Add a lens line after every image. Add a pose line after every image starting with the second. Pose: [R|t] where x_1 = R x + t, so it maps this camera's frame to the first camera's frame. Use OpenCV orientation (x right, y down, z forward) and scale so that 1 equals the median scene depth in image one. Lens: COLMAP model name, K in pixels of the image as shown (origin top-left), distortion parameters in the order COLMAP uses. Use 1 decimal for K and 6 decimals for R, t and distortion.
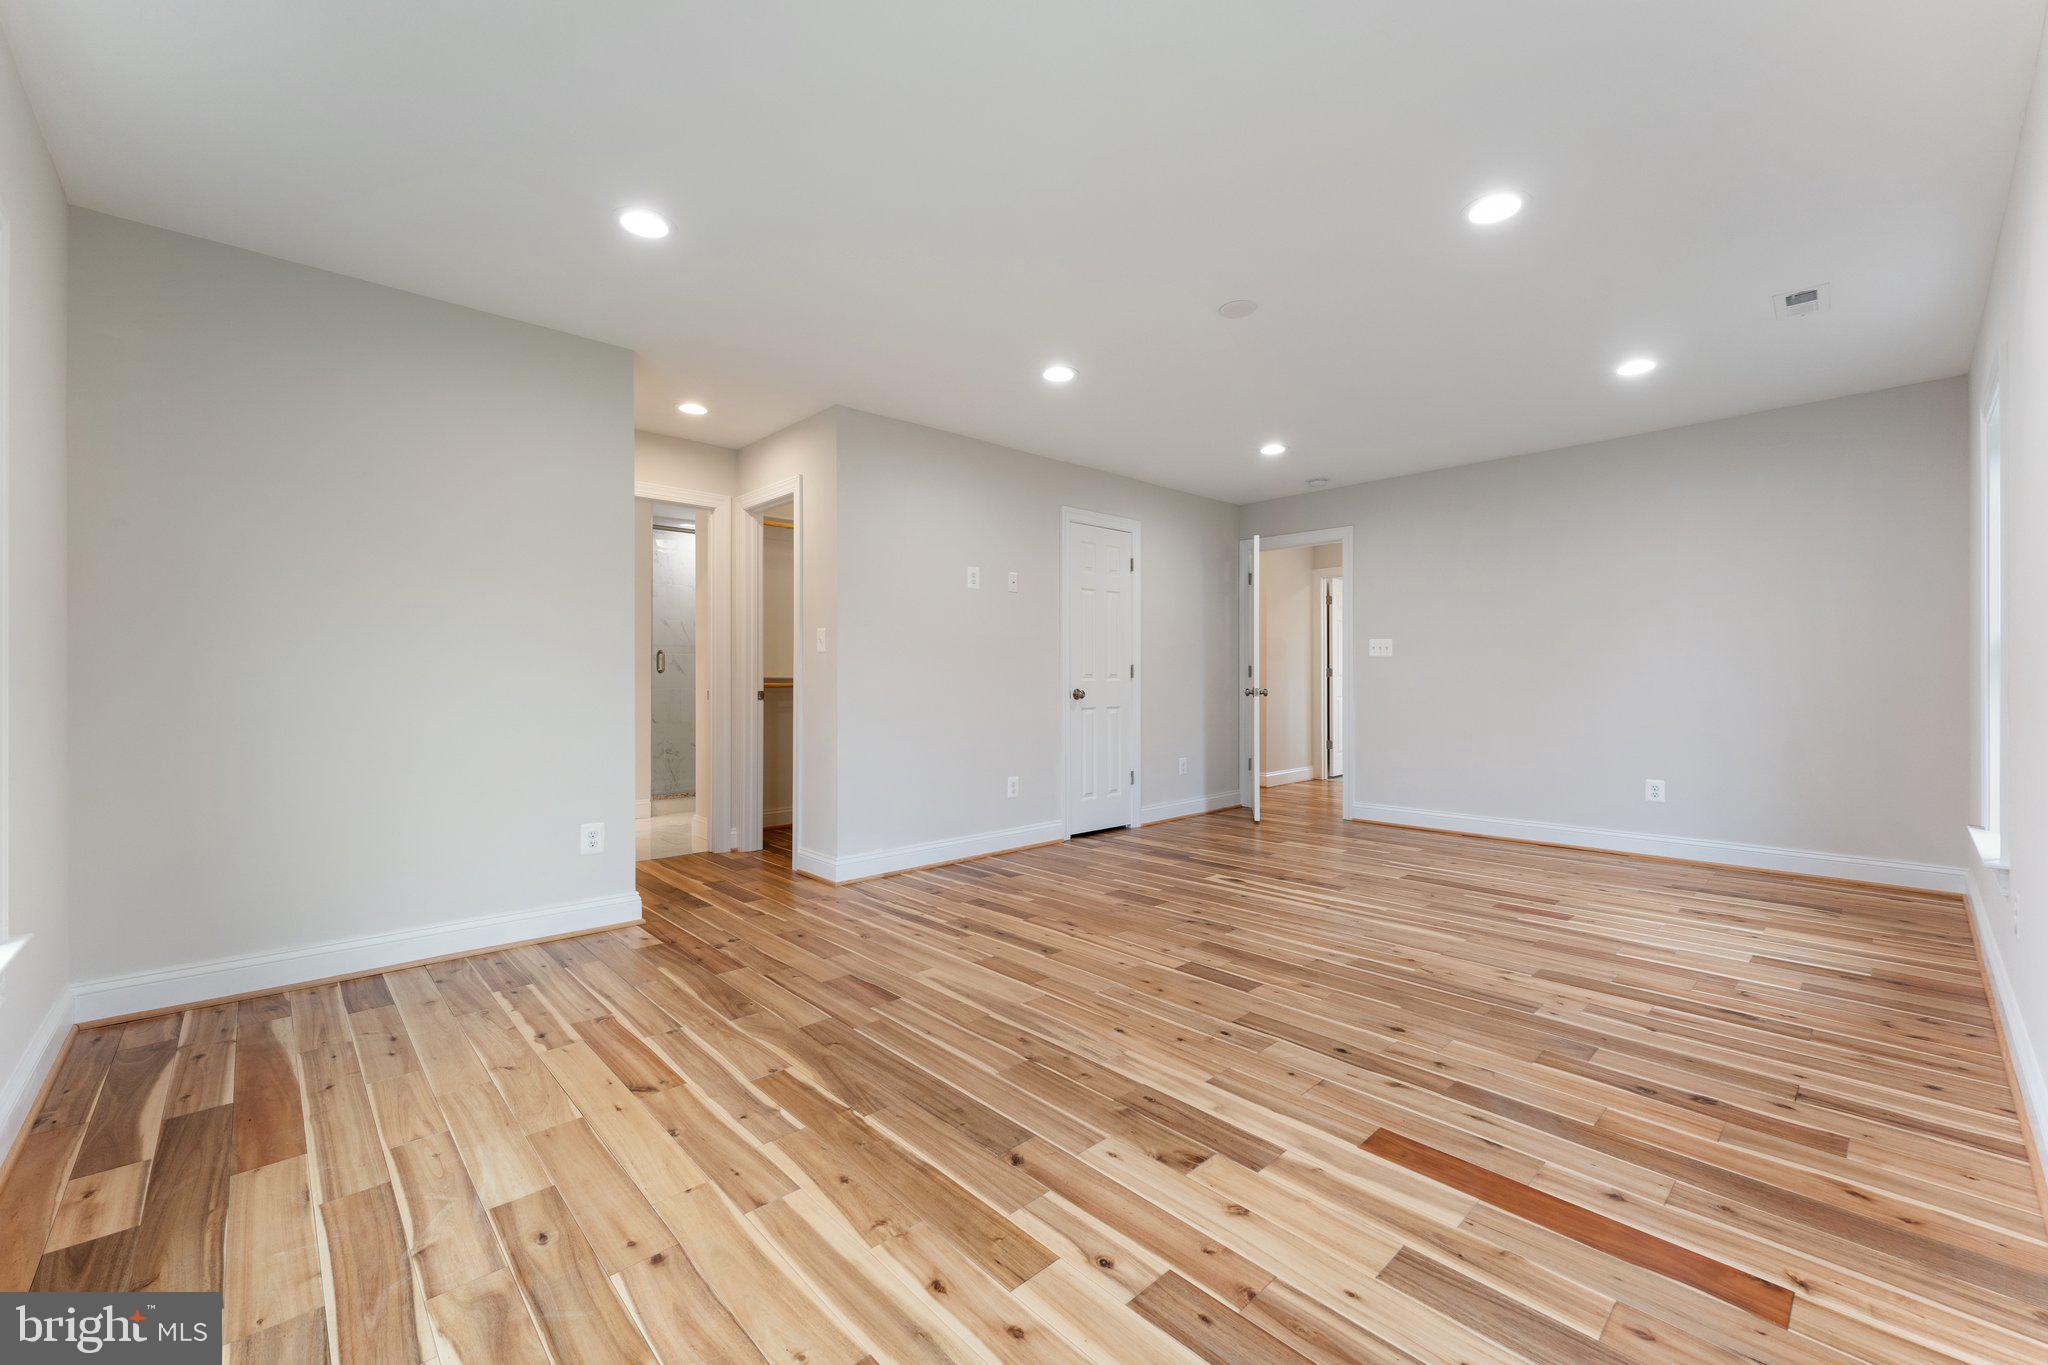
lens RADIAL K [[829.0, 0, 1026.1], [0, 829.0, 677.7], [0, 0, 1]] dist [-0.010317, 0.000193]
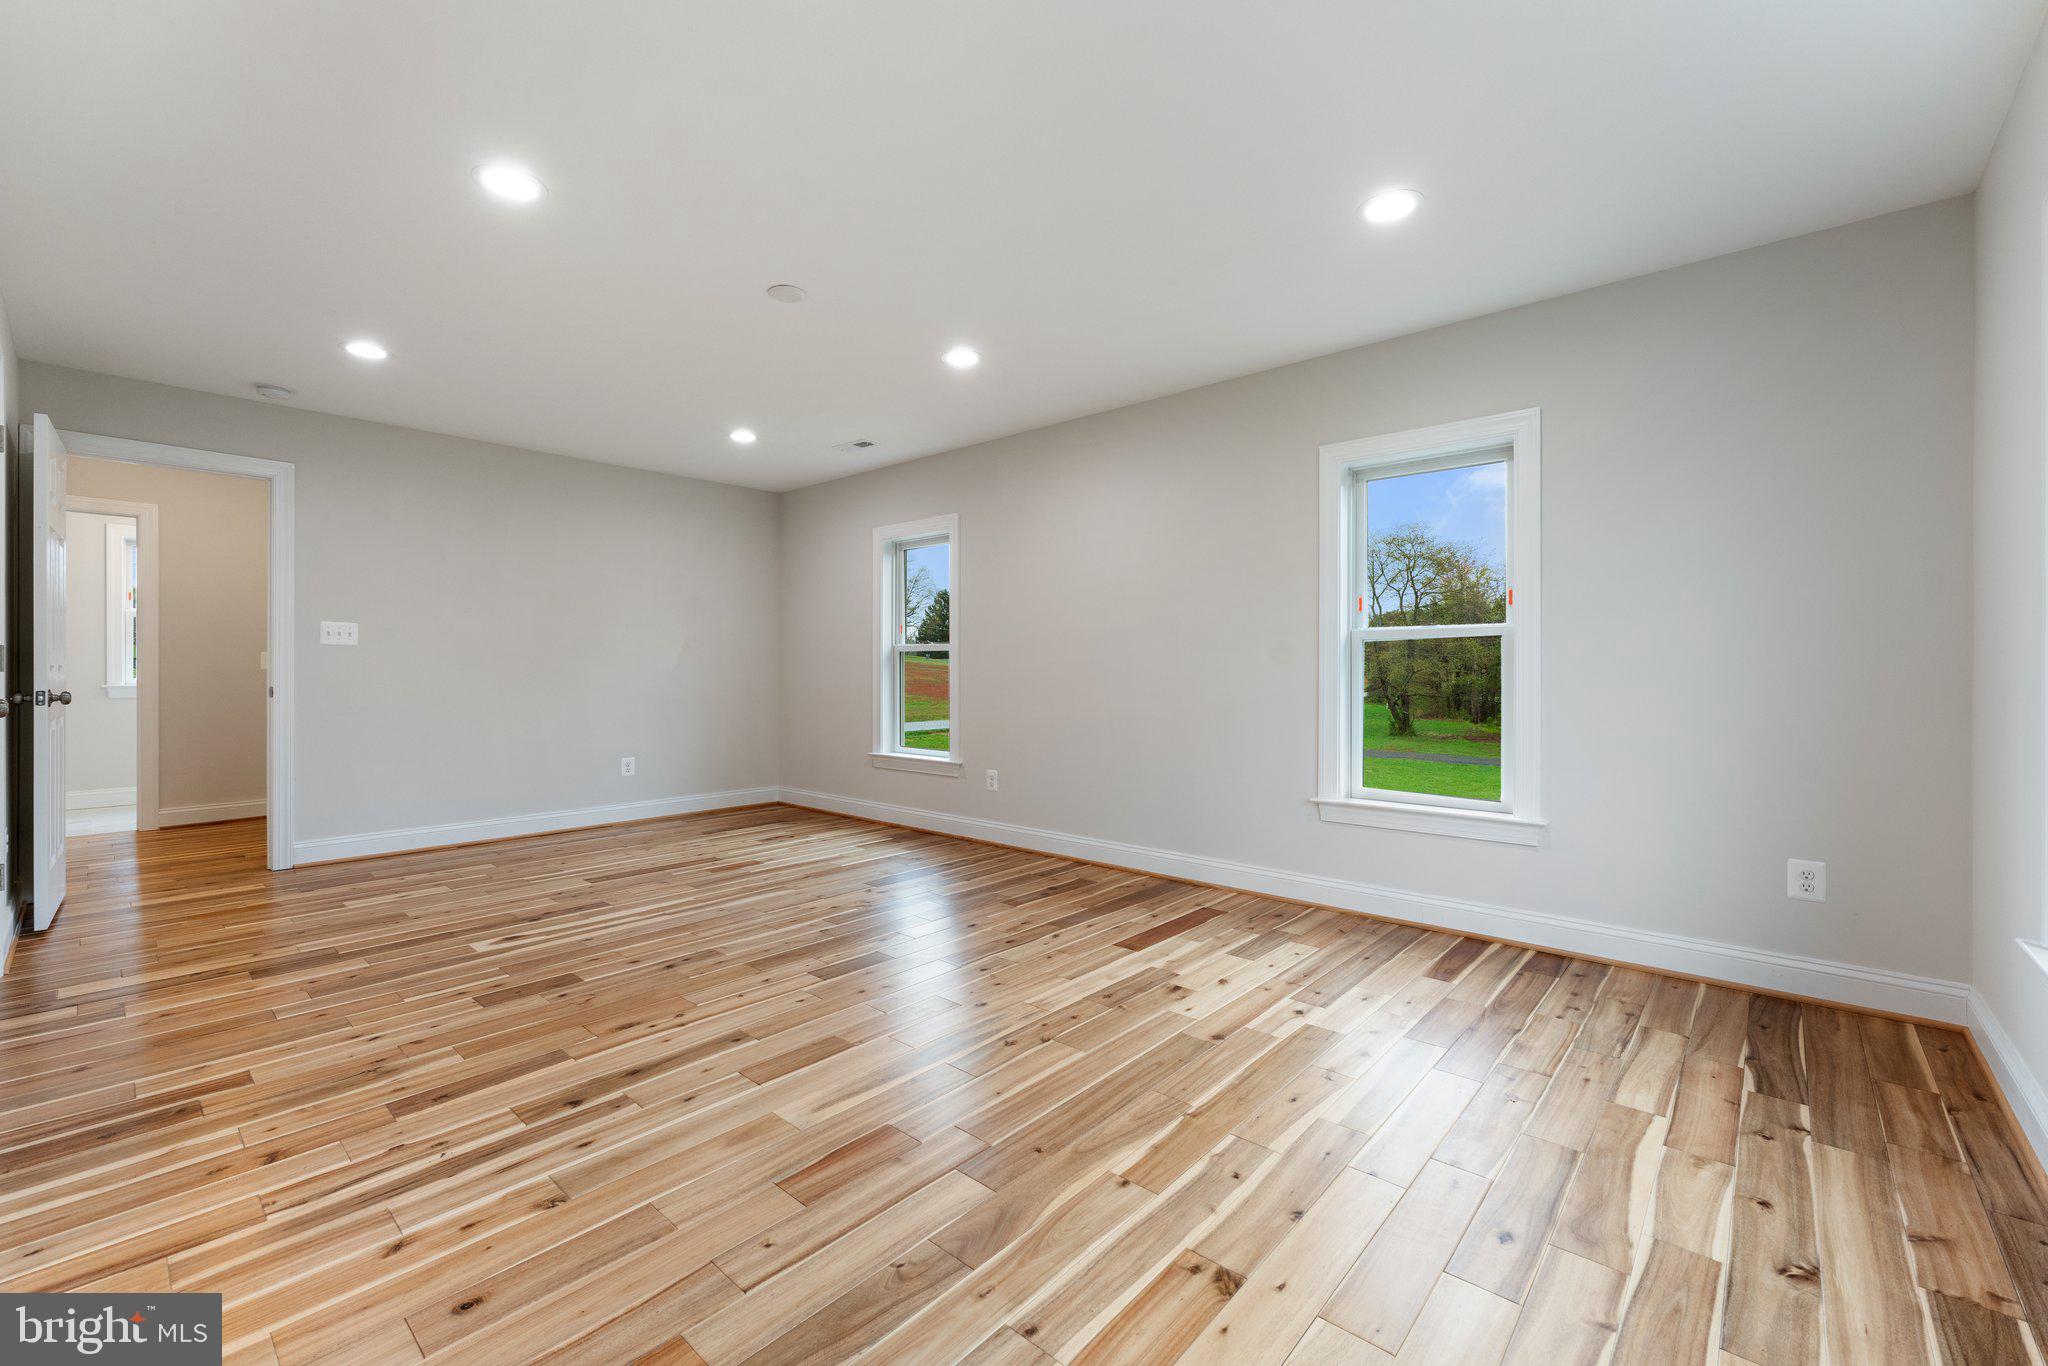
lens RADIAL K [[829.0, 0, 1027.6], [0, 829.0, 675.0], [0, 0, 1]] dist [-0.010317, 0.000193]
pose [[-0.082563, -0.005400, 0.996571, -1.039783], [0.001179, 0.999984, 0.005516, -0.002724], [-0.996585, 0.001630, -0.082555, 1.127513]]
